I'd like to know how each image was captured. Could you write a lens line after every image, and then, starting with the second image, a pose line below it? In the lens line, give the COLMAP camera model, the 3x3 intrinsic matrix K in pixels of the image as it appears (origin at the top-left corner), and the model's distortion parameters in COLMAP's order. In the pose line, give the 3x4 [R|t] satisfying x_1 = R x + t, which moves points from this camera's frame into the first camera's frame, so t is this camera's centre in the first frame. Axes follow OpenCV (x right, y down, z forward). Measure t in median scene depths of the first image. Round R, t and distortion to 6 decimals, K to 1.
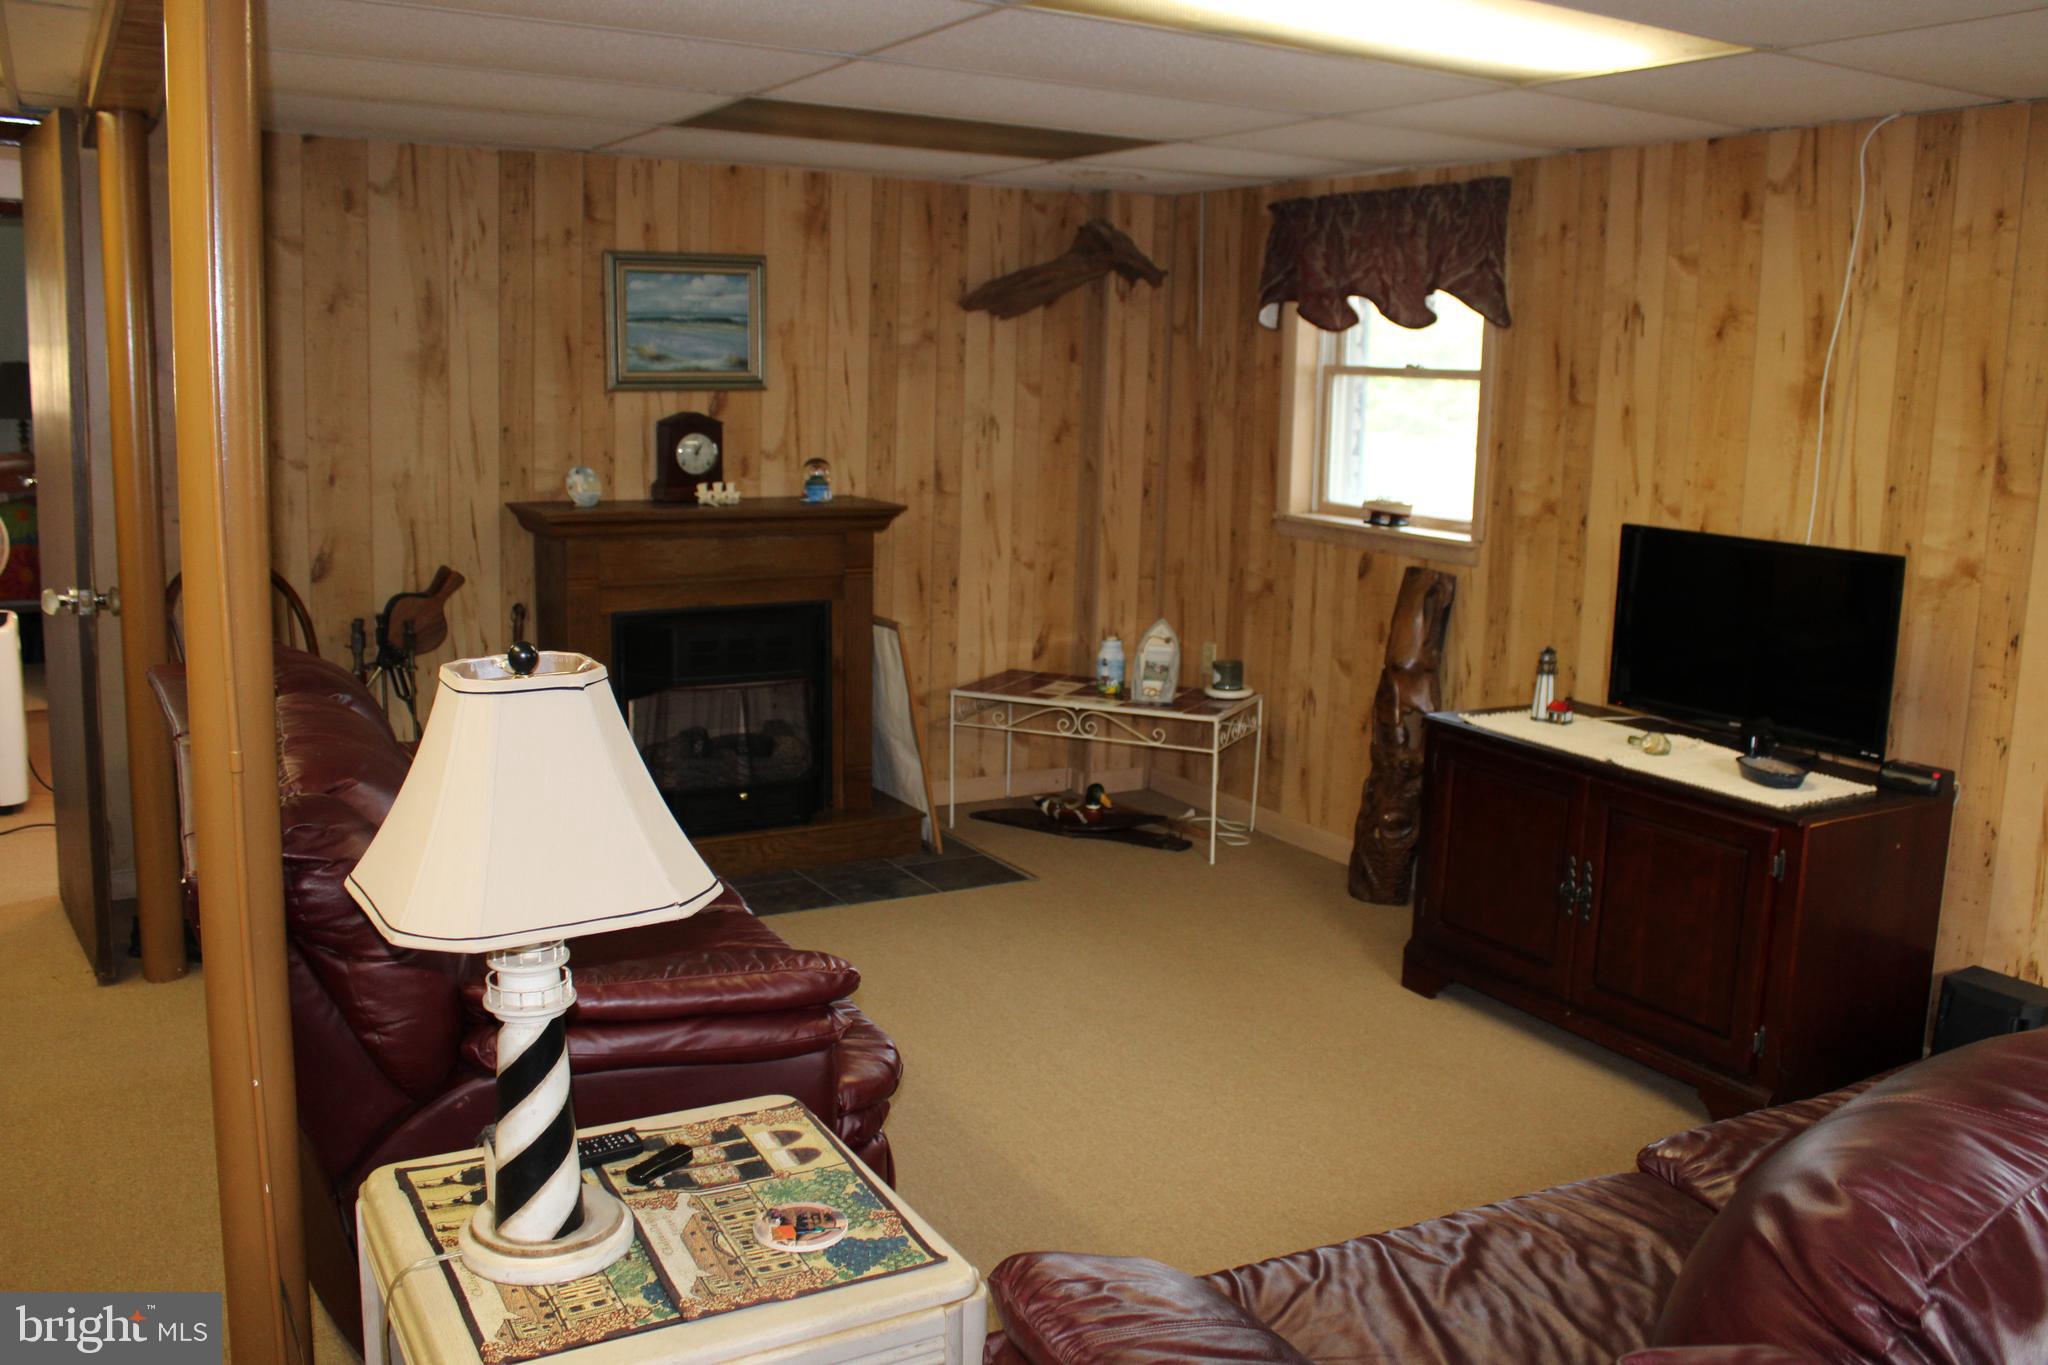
lens RADIAL K [[1750.1, 0, 1035.2], [0, 1750.1, 674.2], [0, 0, 1]] dist [-0.166502, 0.154973]
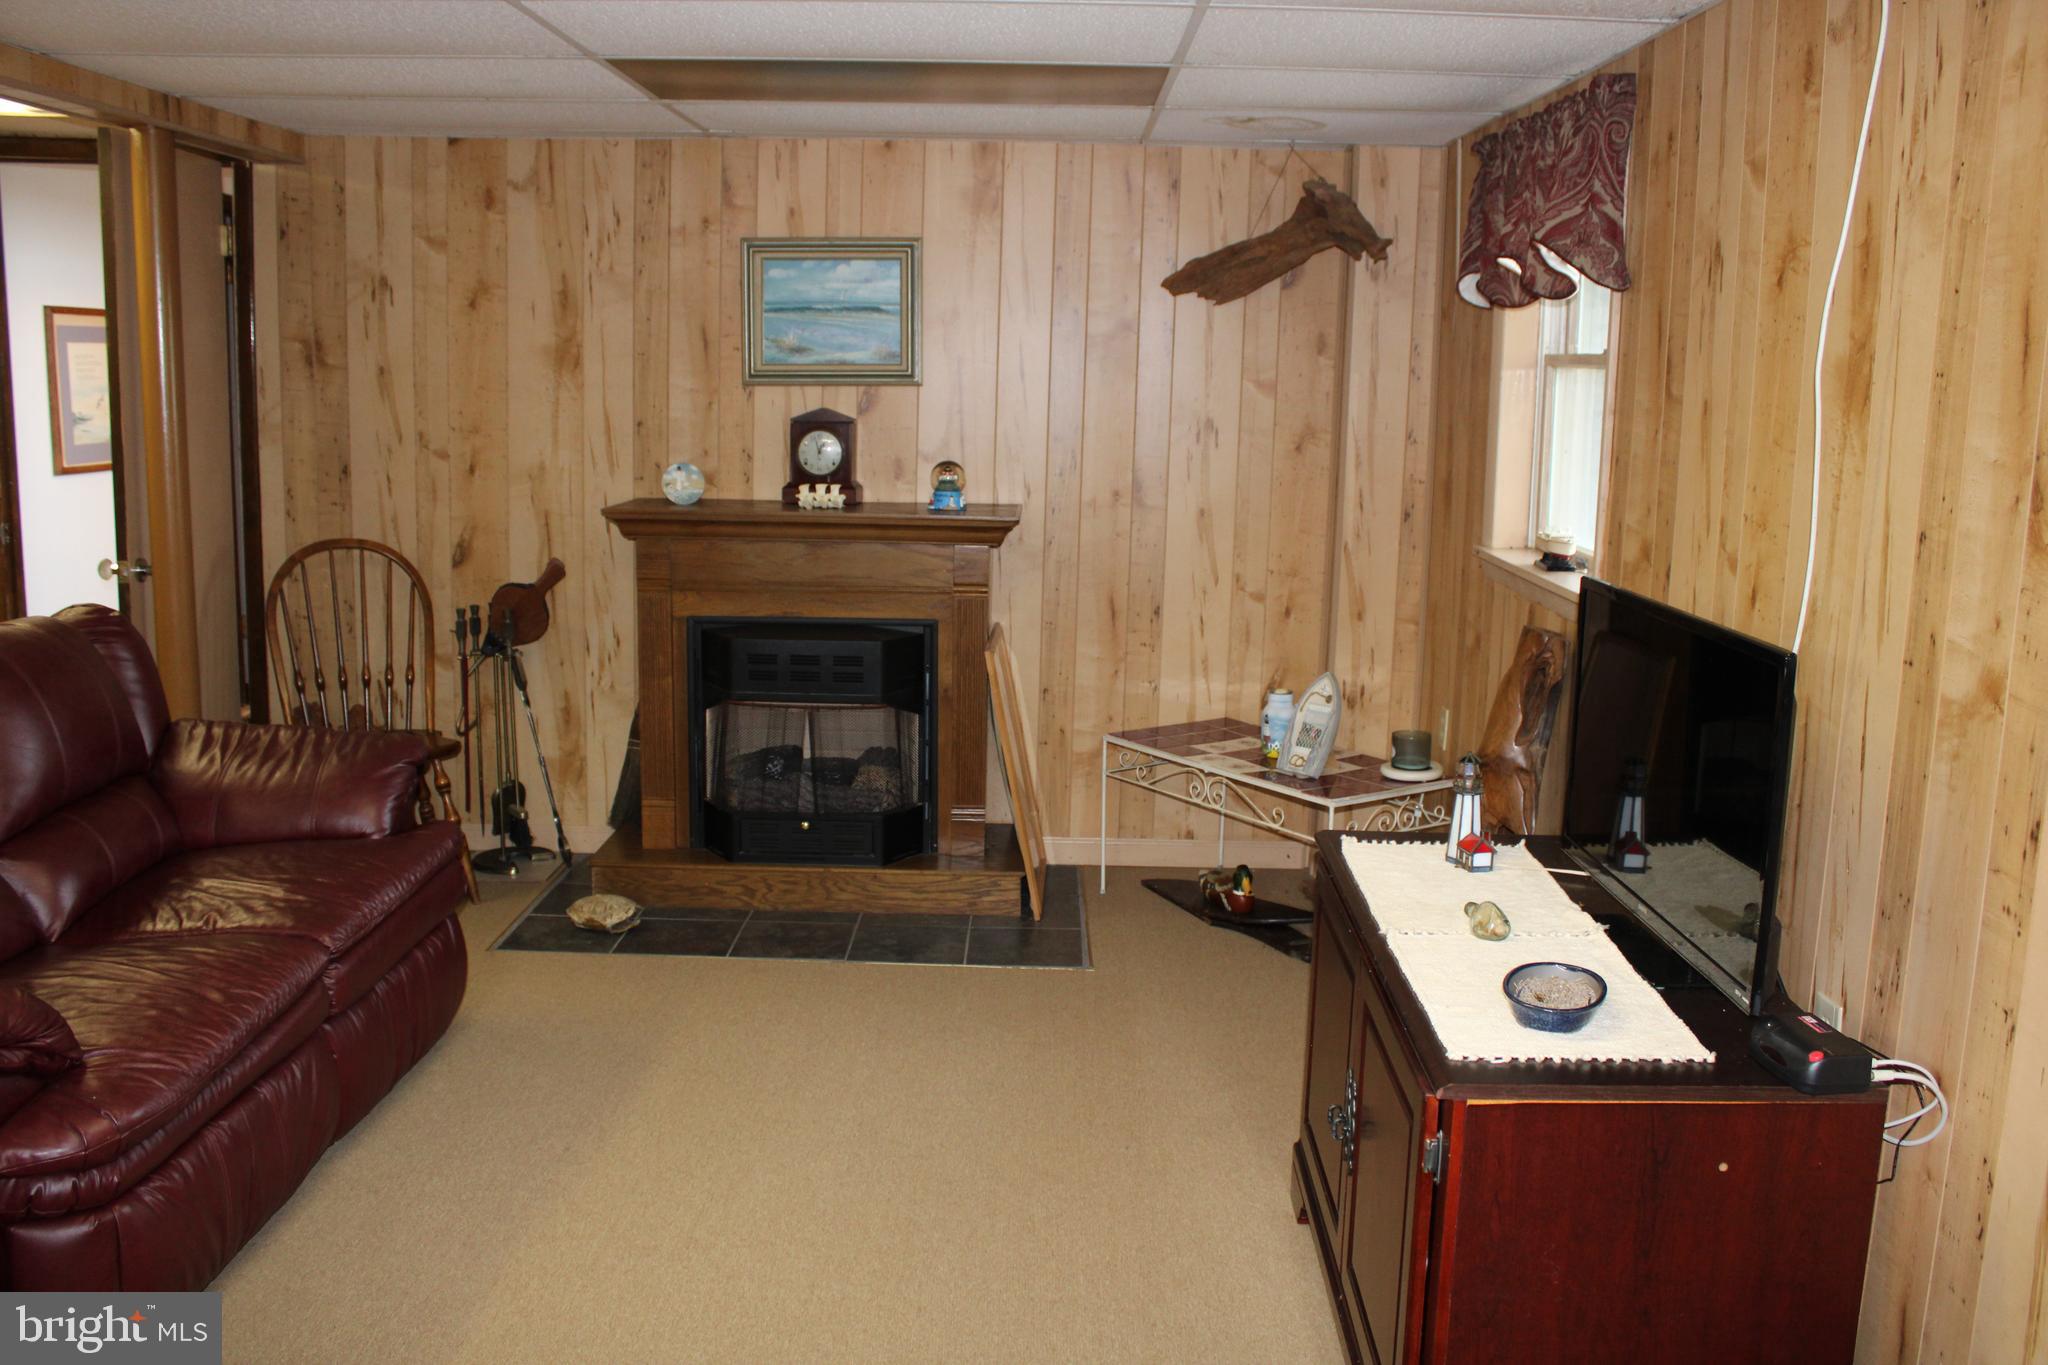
lens RADIAL K [[1750.1, 0, 1035.2], [0, 1750.1, 674.2], [0, 0, 1]] dist [-0.166502, 0.154973]
pose [[0.855918, 0.082387, -0.510506, 0.426333], [-0.086765, 0.996112, 0.015283, -0.036397], [0.509780, 0.031213, 0.859738, 0.285766]]
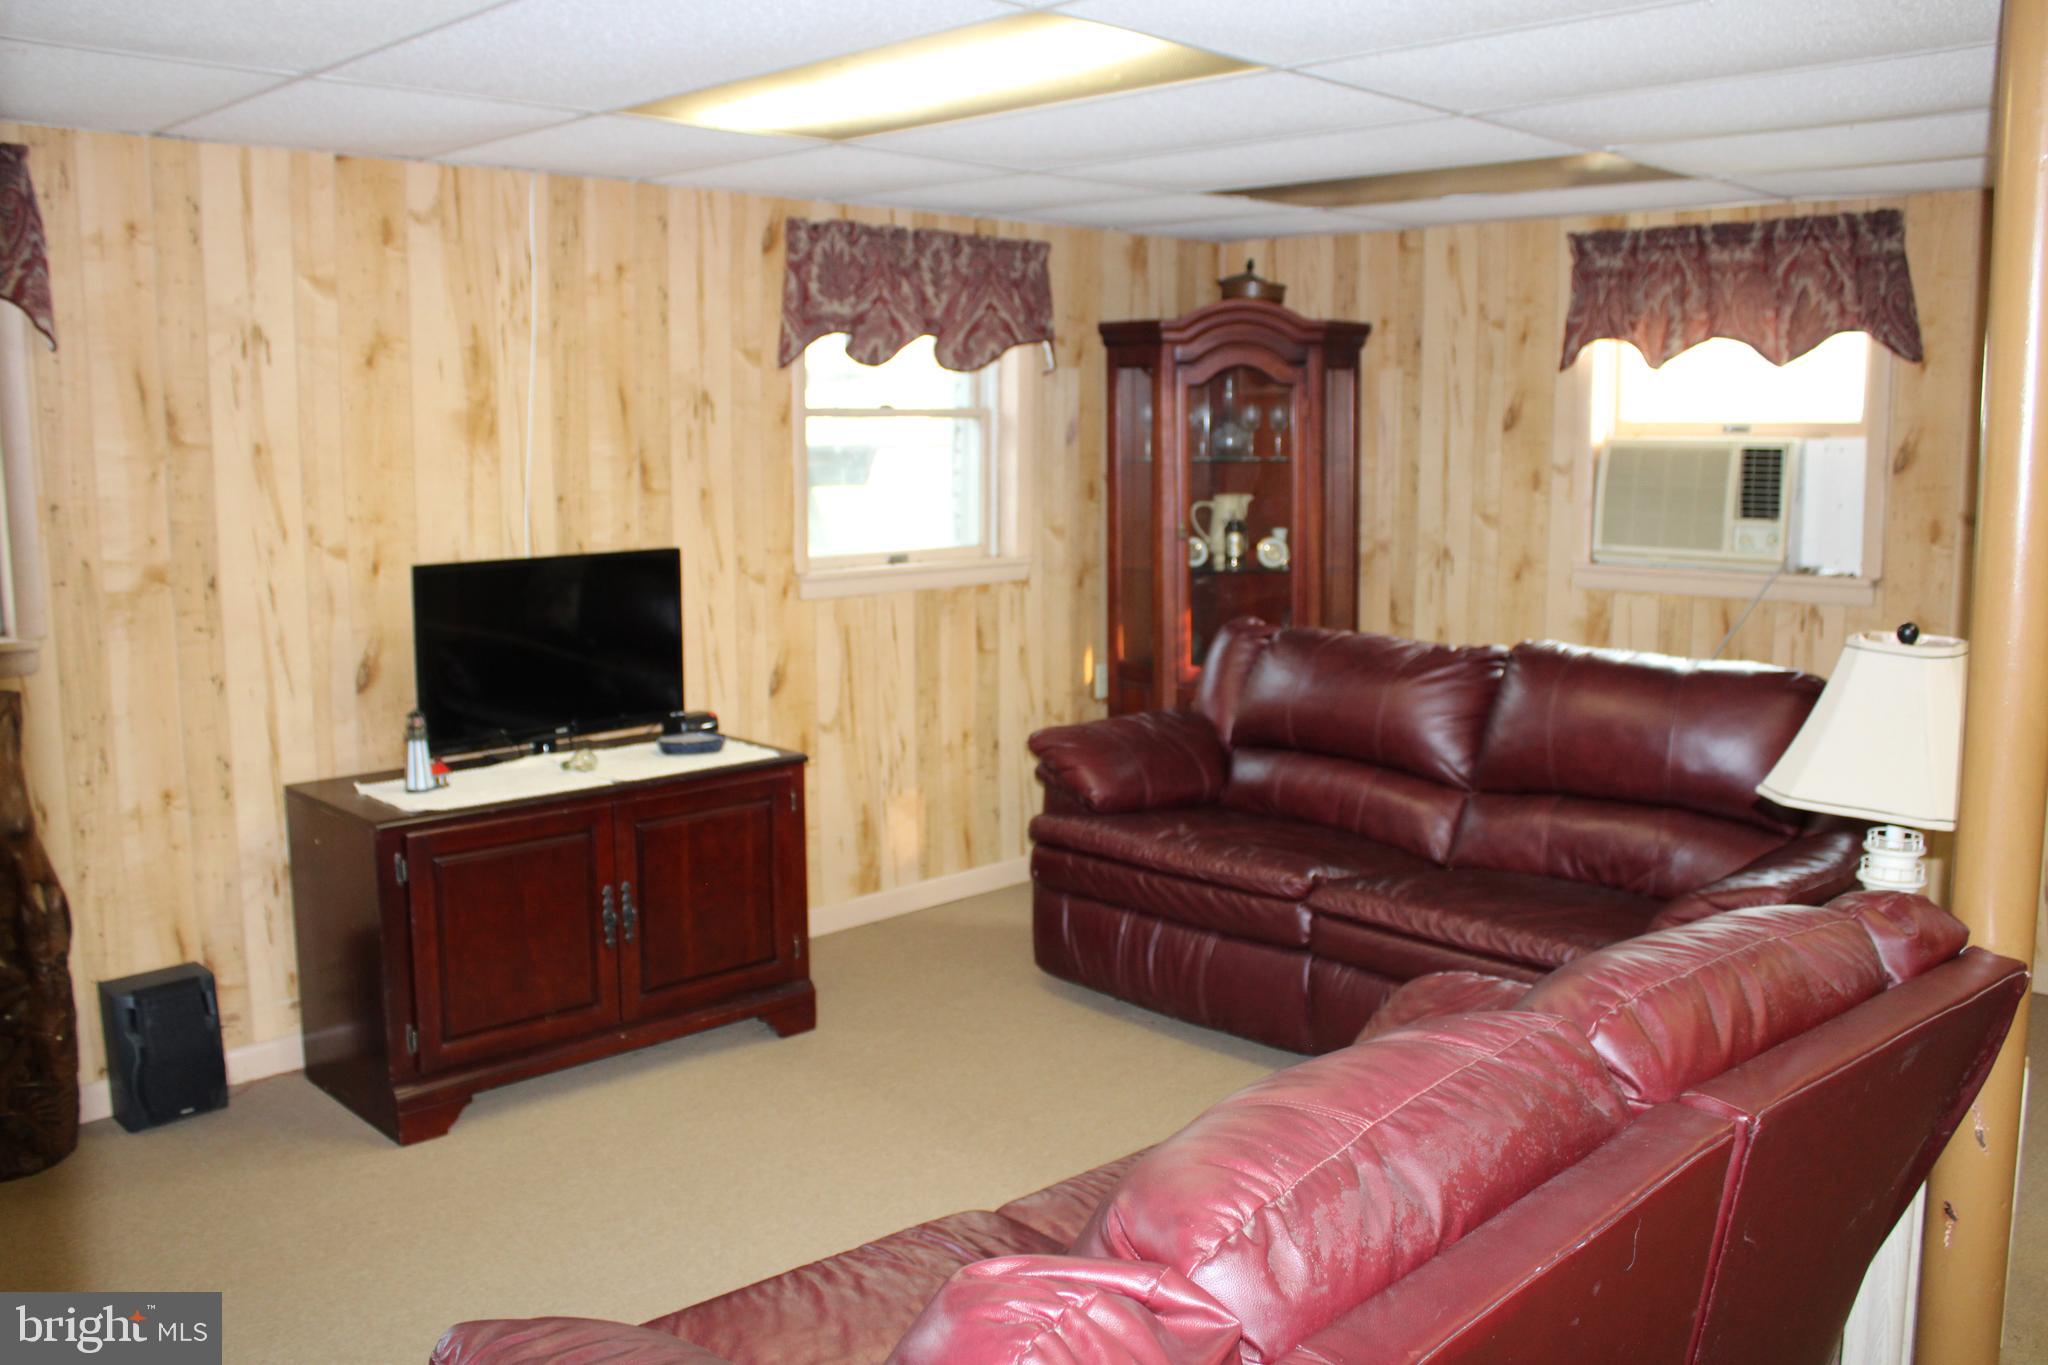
lens RADIAL K [[1750.1, 0, 1035.2], [0, 1750.1, 674.2], [0, 0, 1]] dist [-0.166502, 0.154973]
pose [[-0.254604, -0.149214, 0.955464, -0.549815], [0.170973, 0.965514, 0.196343, -0.132222], [-0.951811, 0.213348, -0.220312, 0.764492]]
